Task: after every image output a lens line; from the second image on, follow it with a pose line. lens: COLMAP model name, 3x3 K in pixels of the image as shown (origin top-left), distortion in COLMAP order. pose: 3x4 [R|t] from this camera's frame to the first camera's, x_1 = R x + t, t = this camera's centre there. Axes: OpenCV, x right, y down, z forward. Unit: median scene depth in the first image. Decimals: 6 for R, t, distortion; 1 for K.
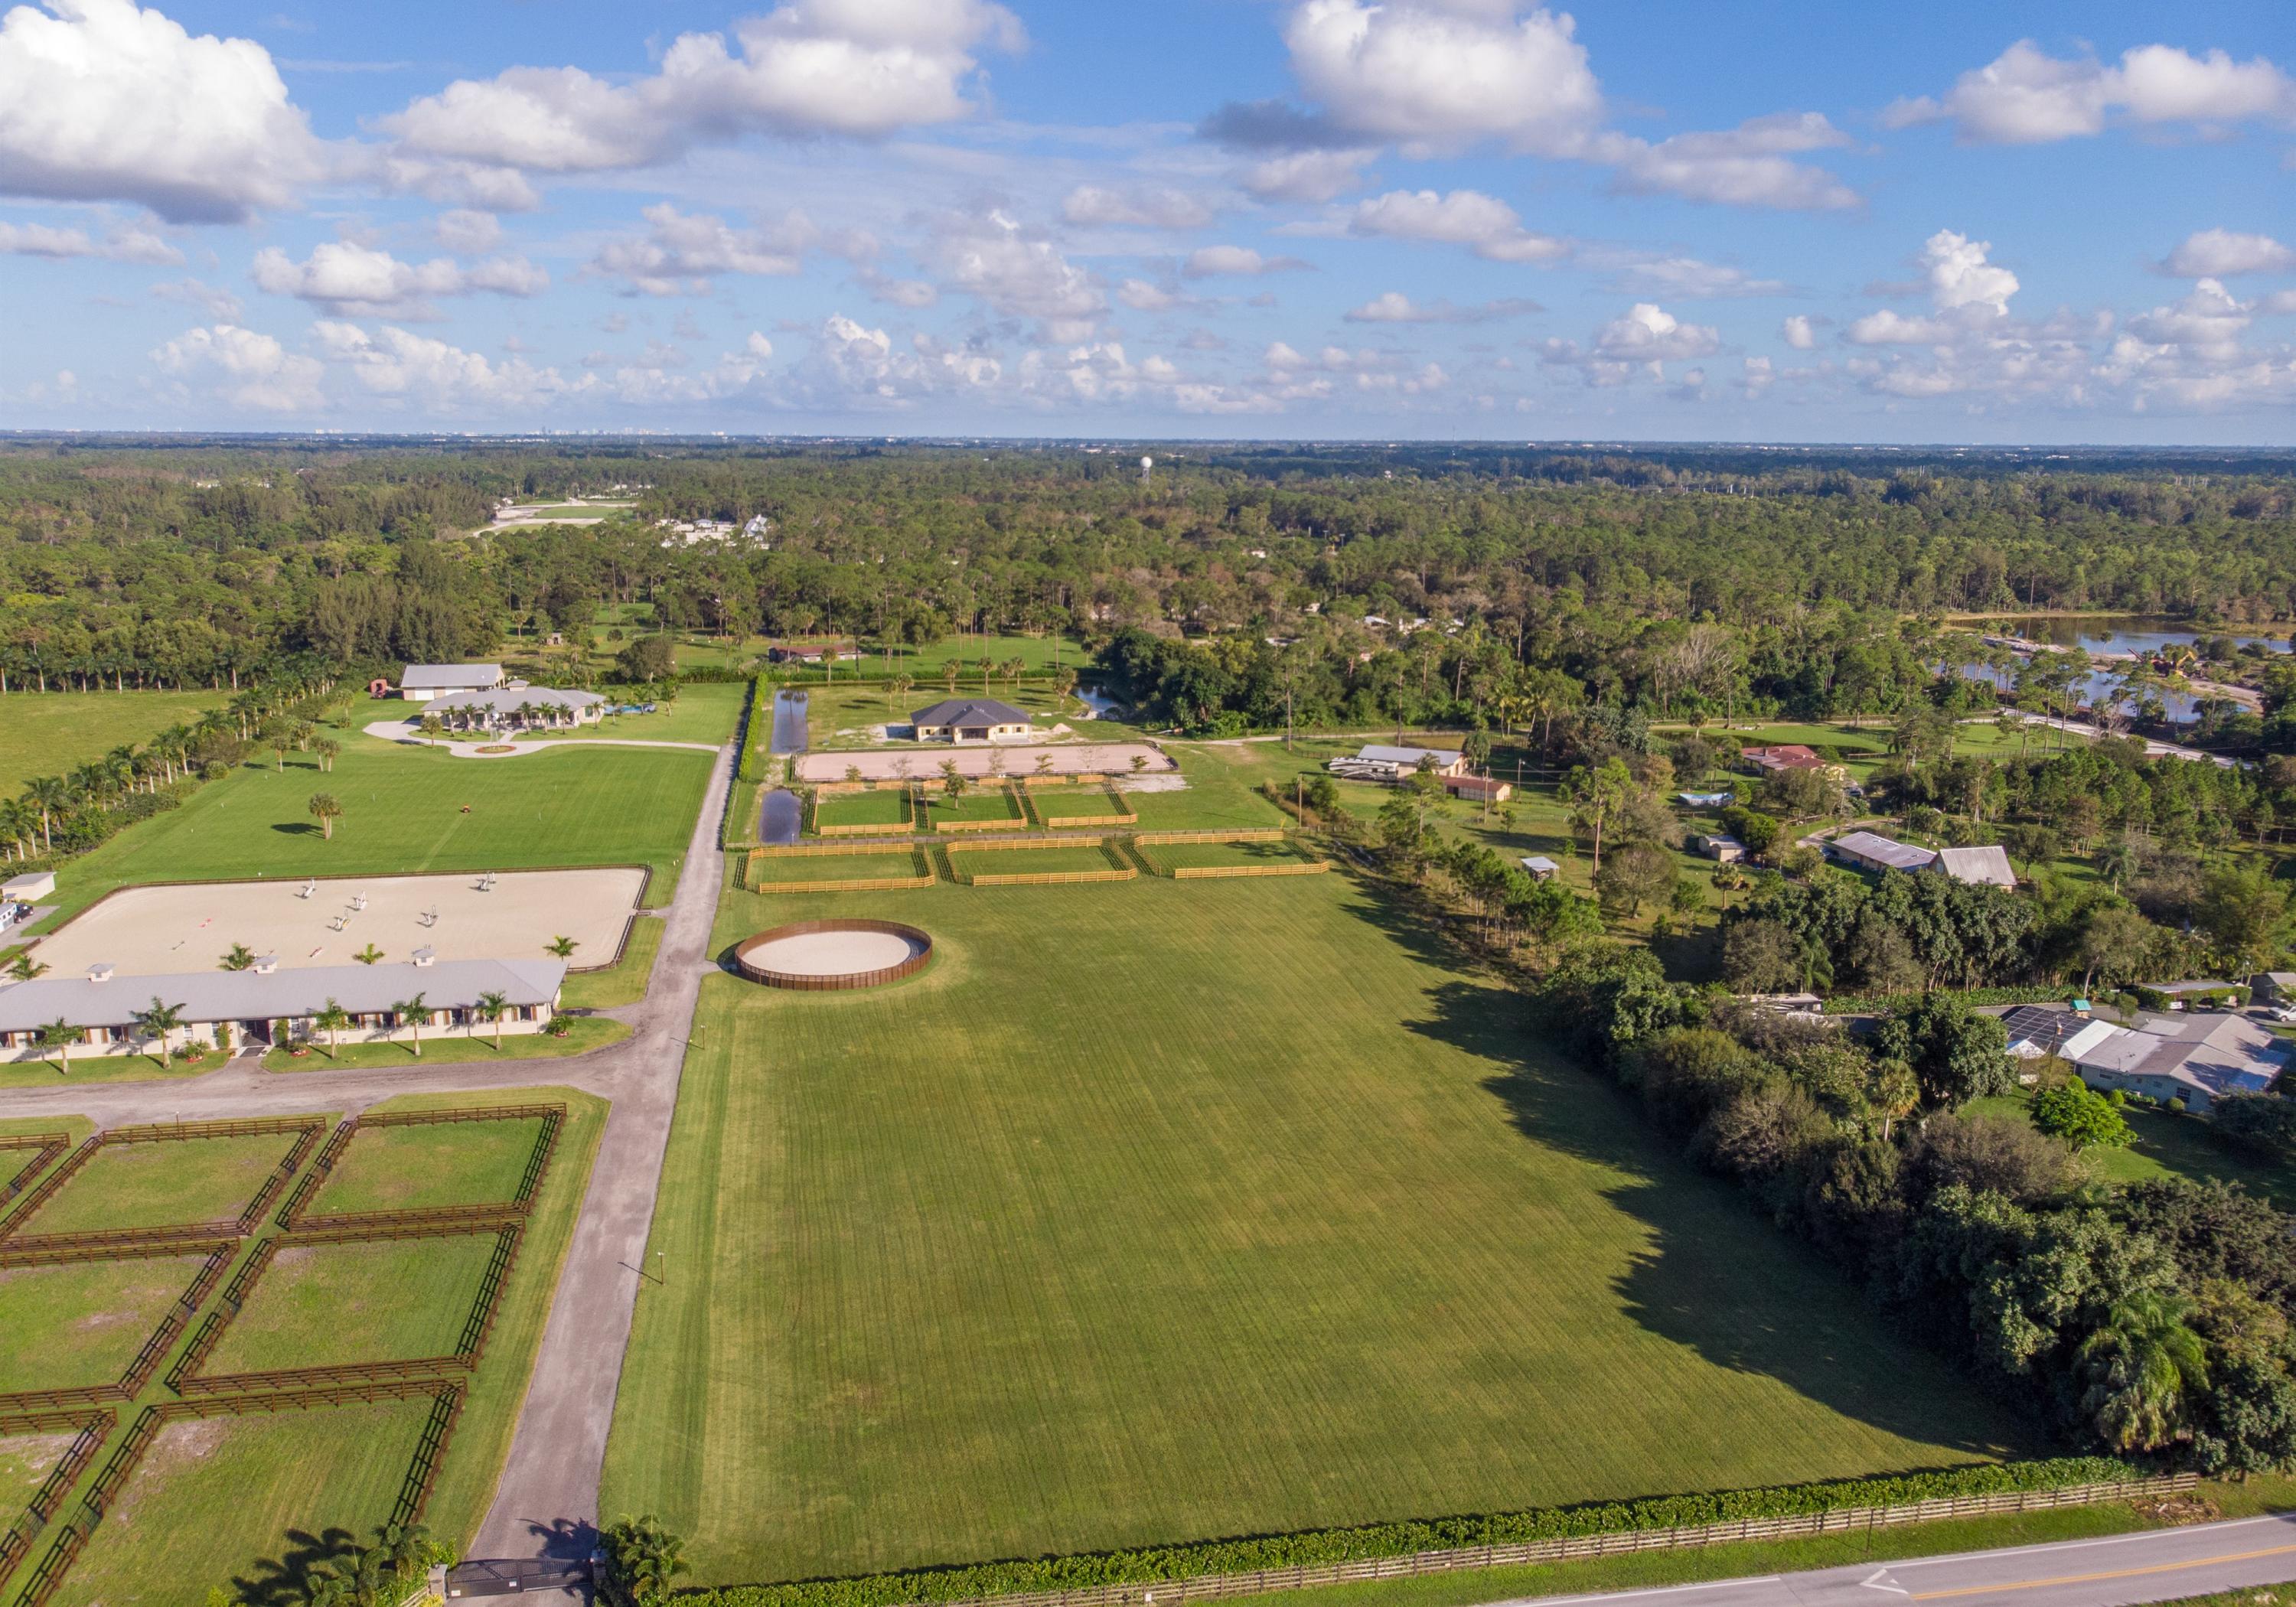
lens RADIAL K [[1735.0, 0, 1135.9], [0, 1735.0, 750.5], [0, 0, 1]] dist [-0.020712, 0.006023]
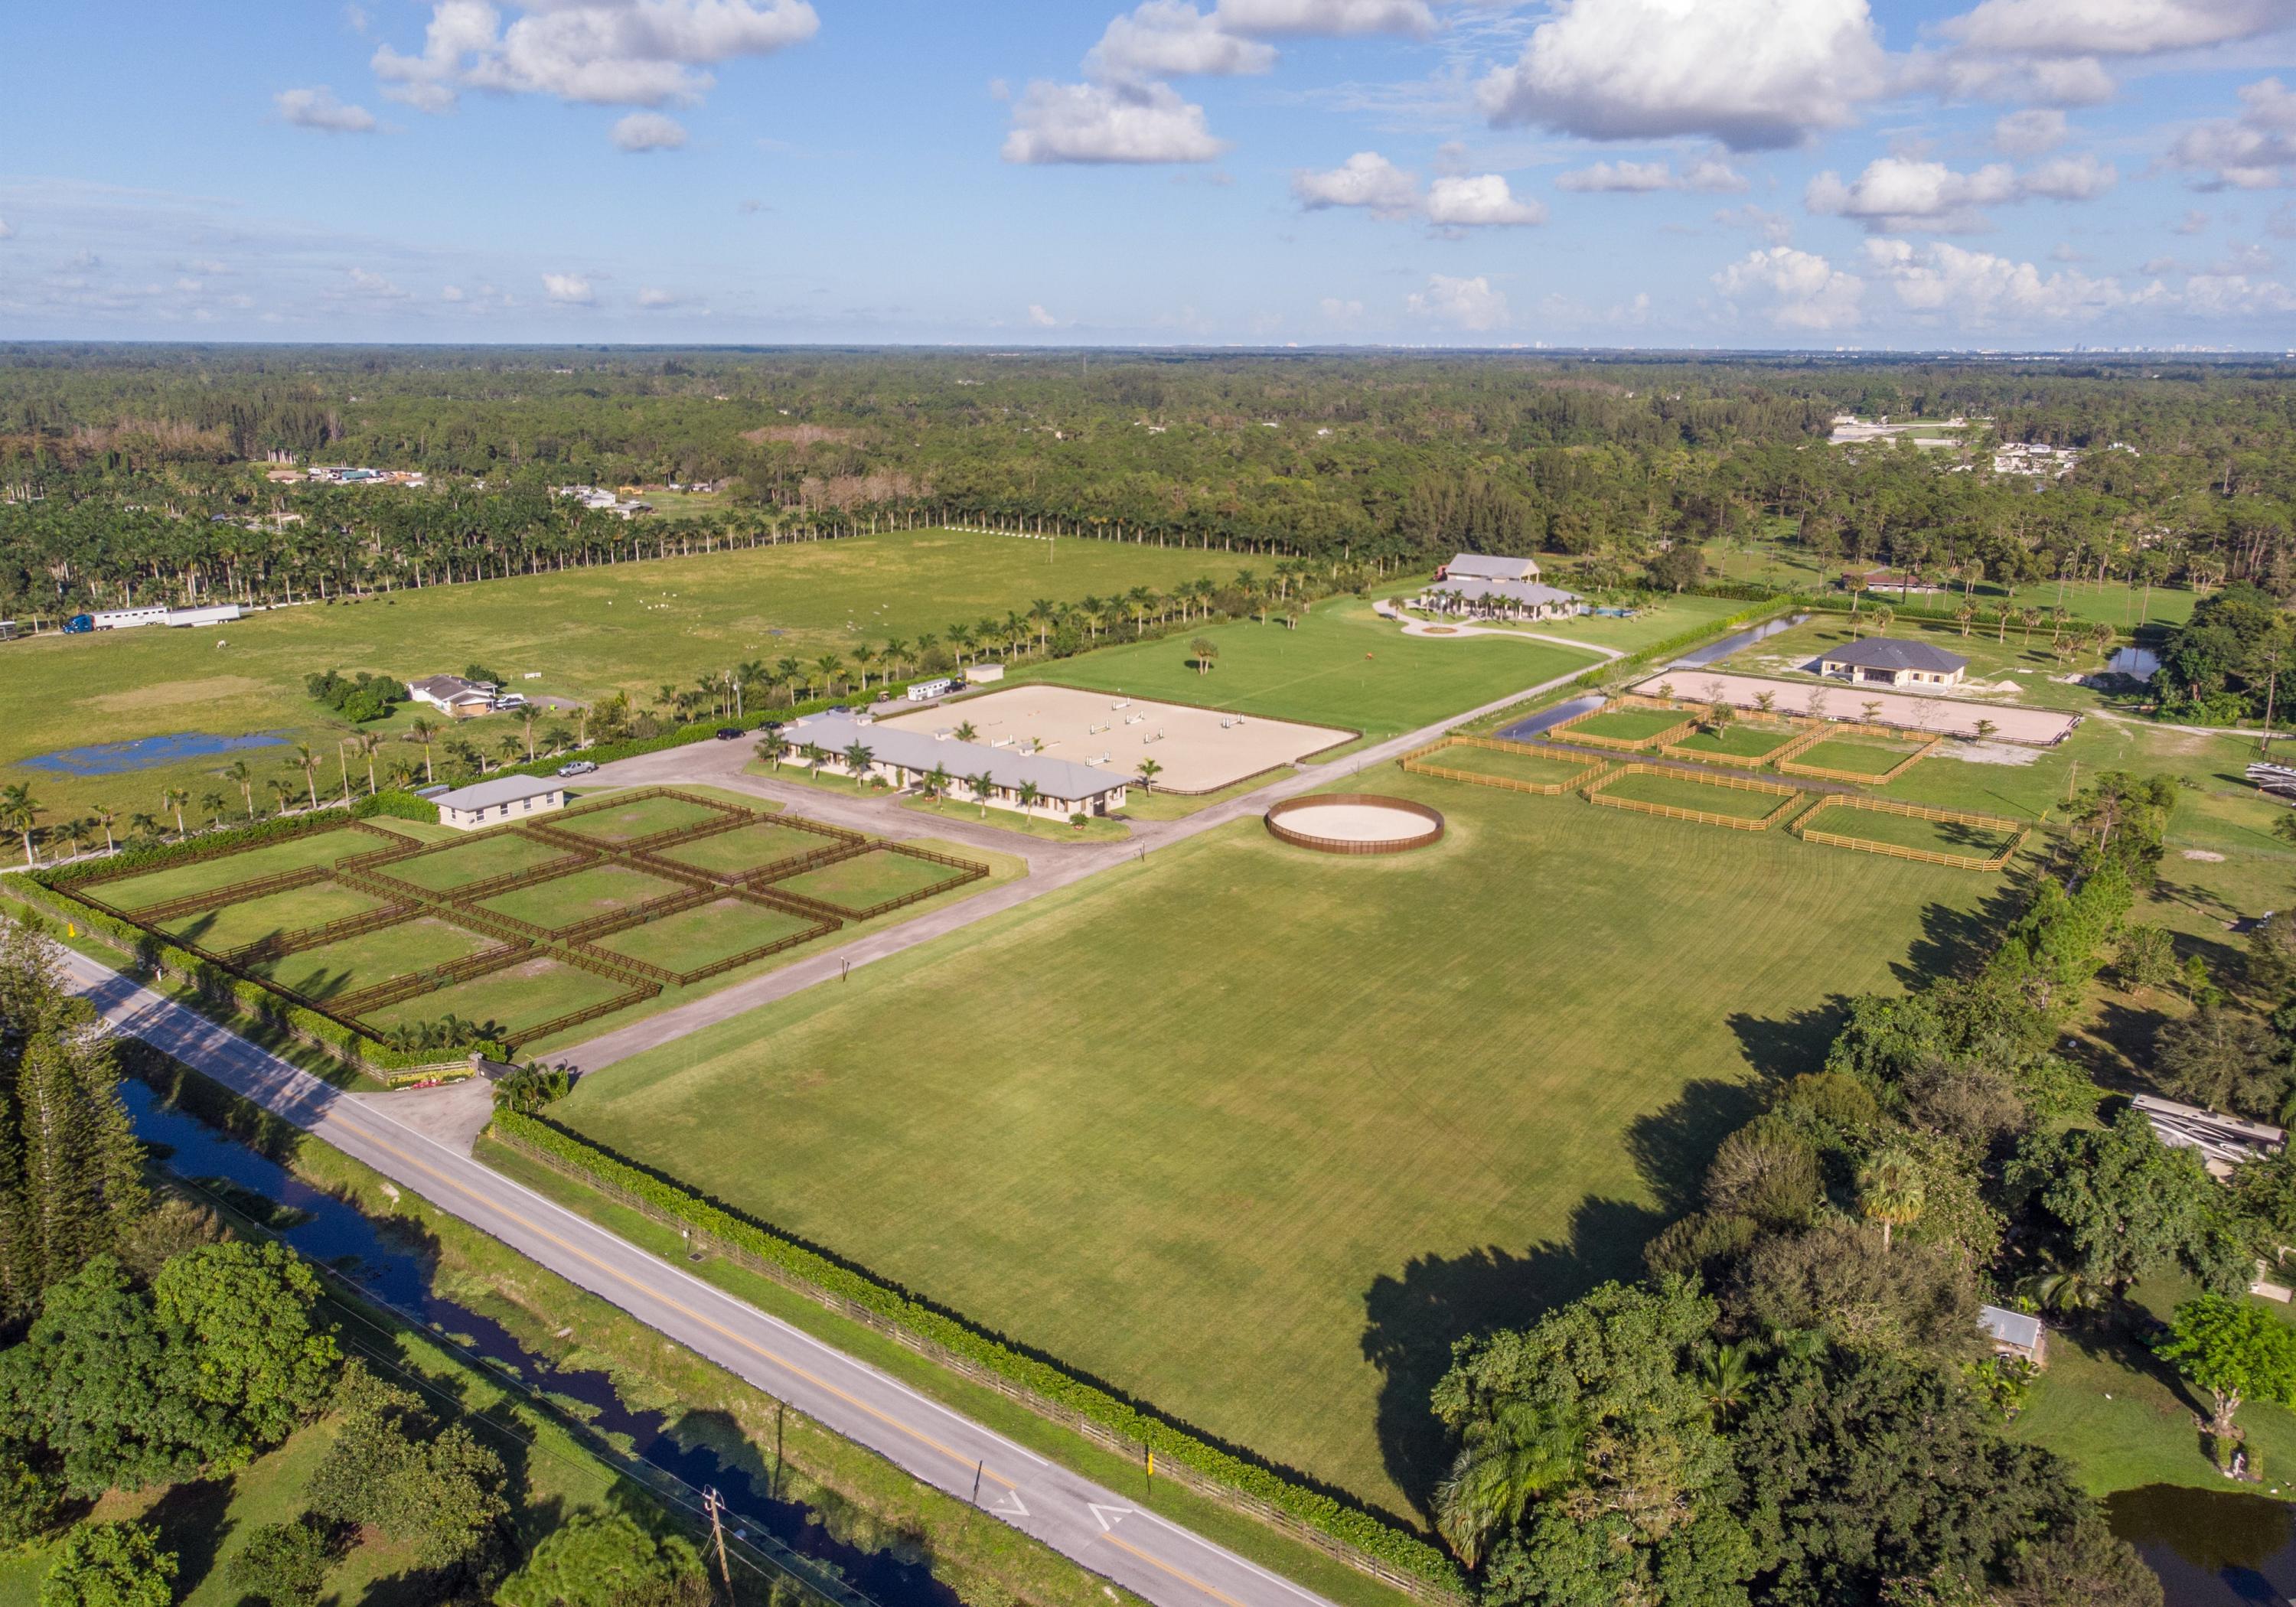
lens RADIAL K [[1688.2, 0, 1102.8], [0, 1688.2, 799.1], [0, 0, 1]] dist [-0.001041, 0.004168]
pose [[0.664501, 0.189290, -0.722916, 0.315092], [-0.132903, 0.981900, 0.134939, -0.012629], [0.735374, 0.006411, 0.677631, 0.109505]]
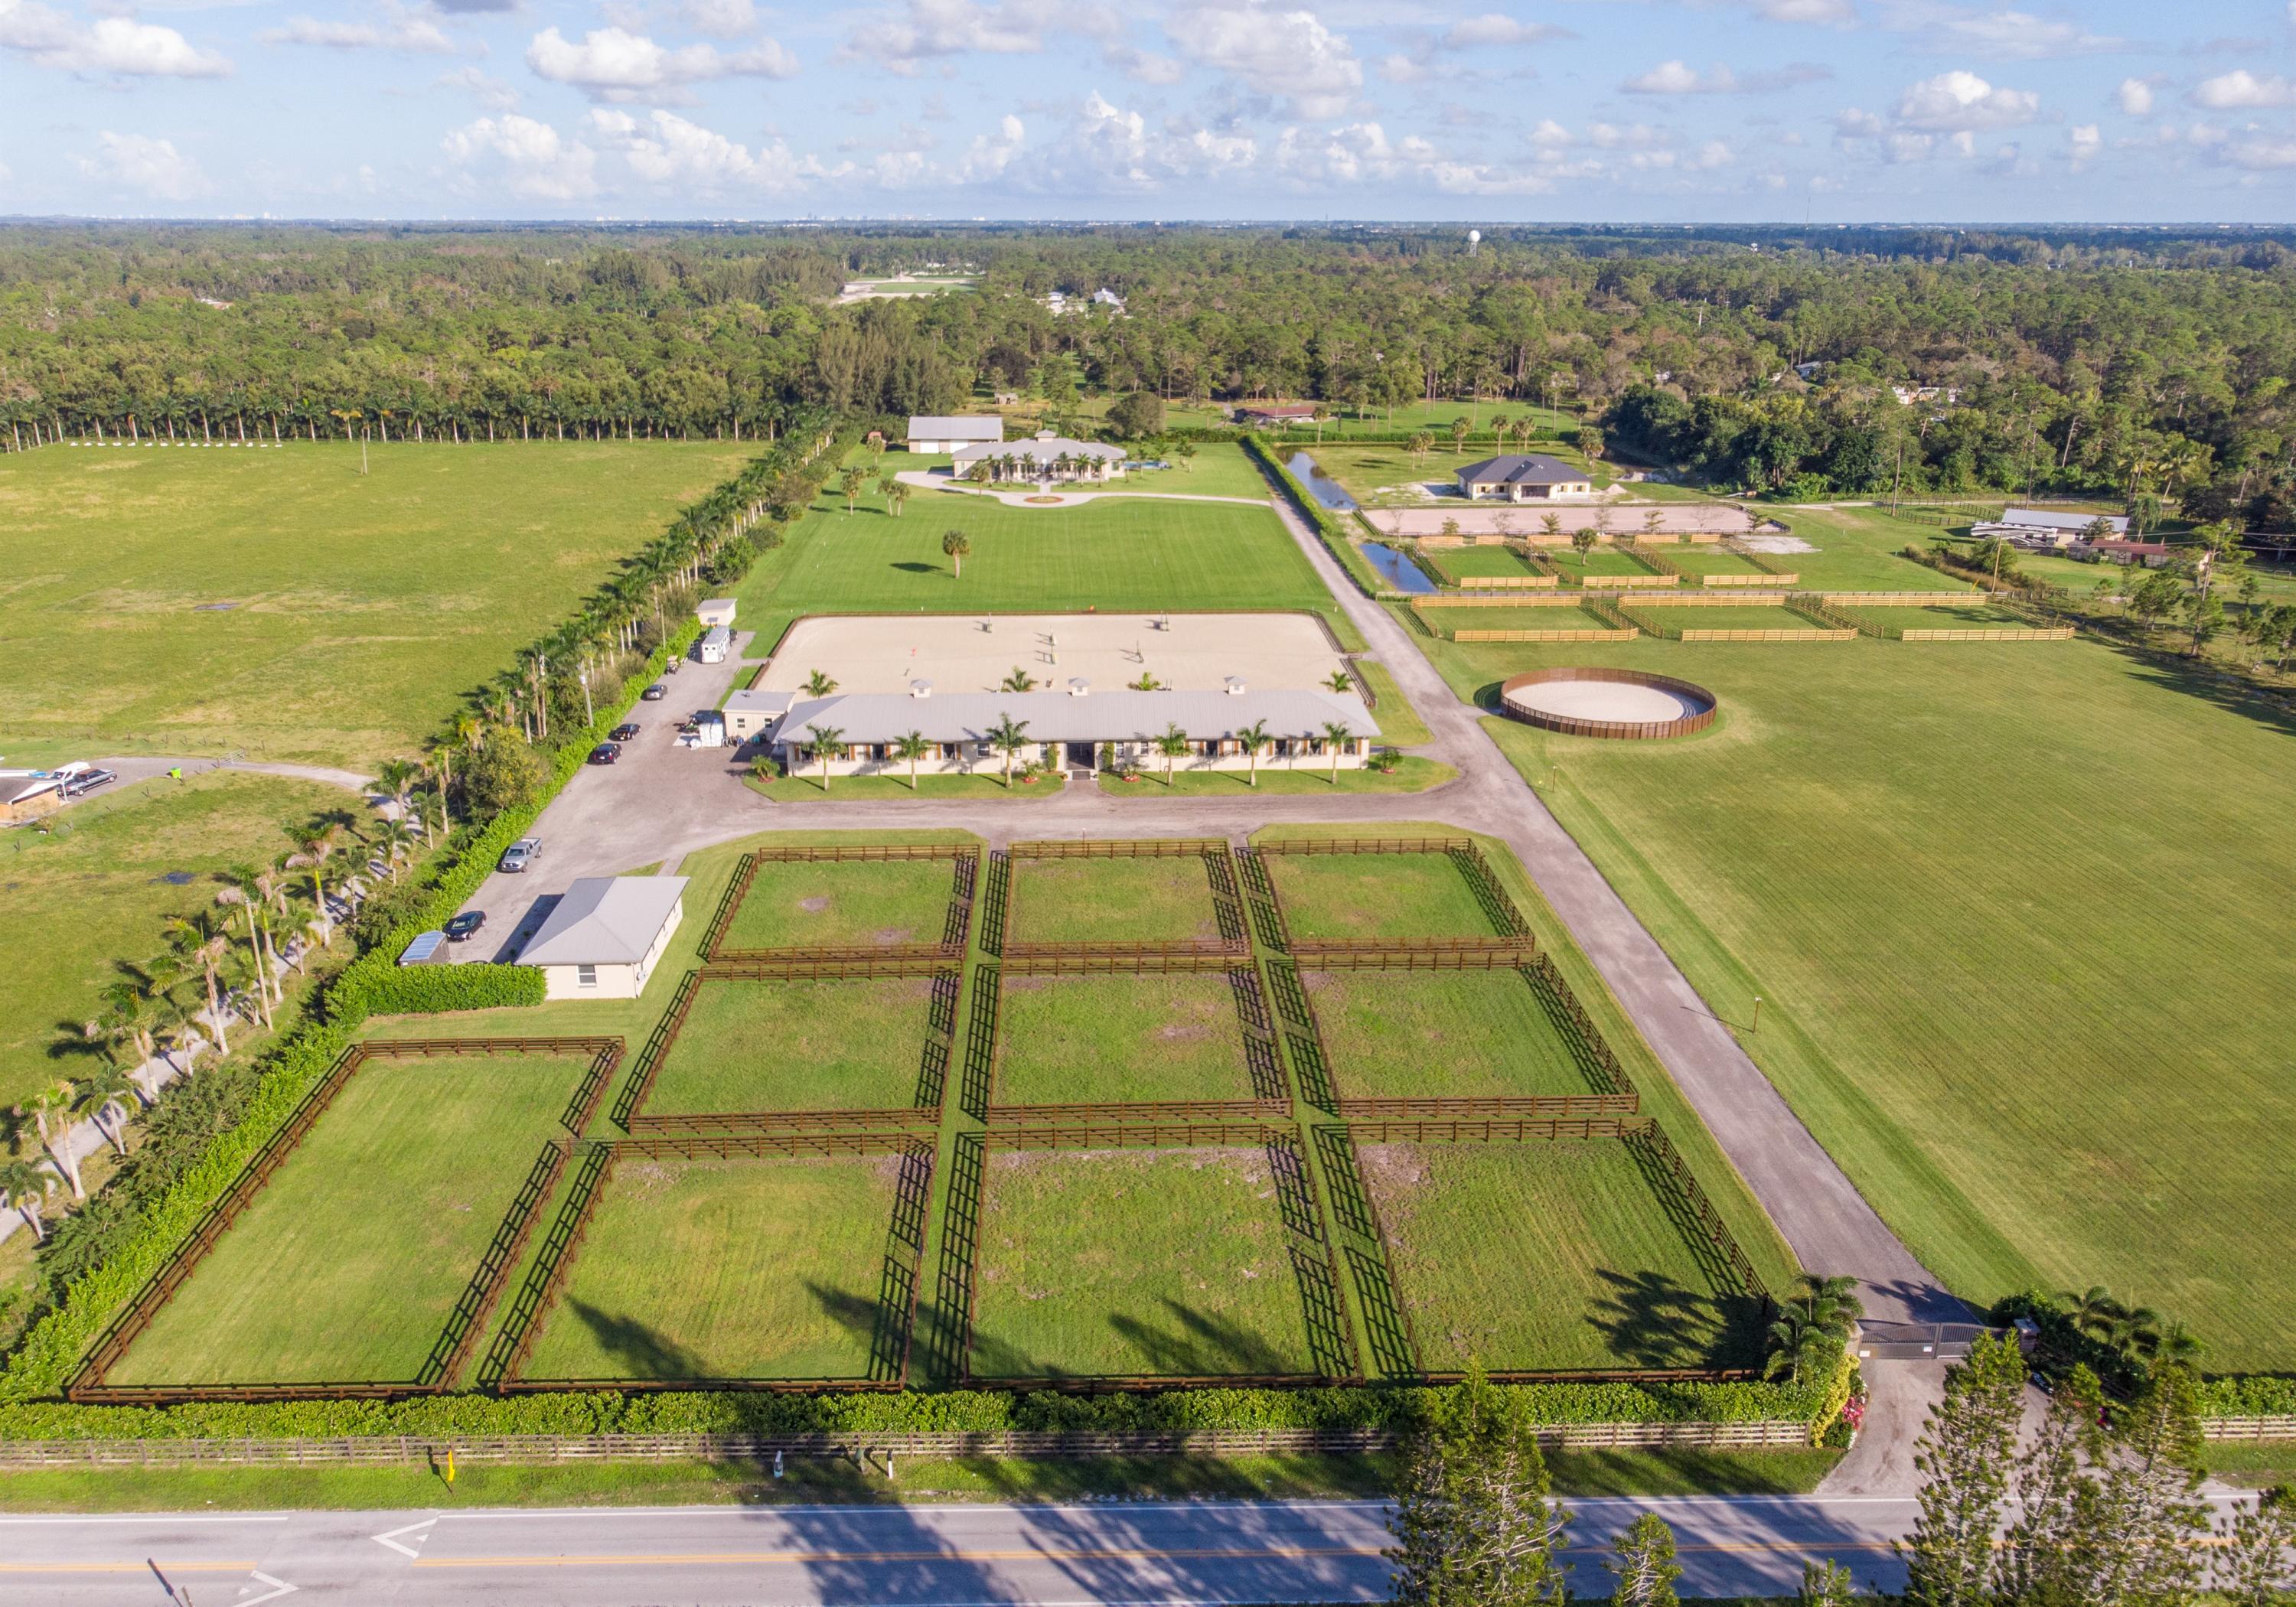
lens RADIAL K [[1688.2, 0, 1102.8], [0, 1688.2, 799.1], [0, 0, 1]] dist [-0.001041, 0.004168]
pose [[0.988100, 0.044978, -0.147092, -0.199565], [-0.022611, 0.988376, 0.150338, 0.024907], [0.152144, -0.145223, 0.977631, 0.039007]]
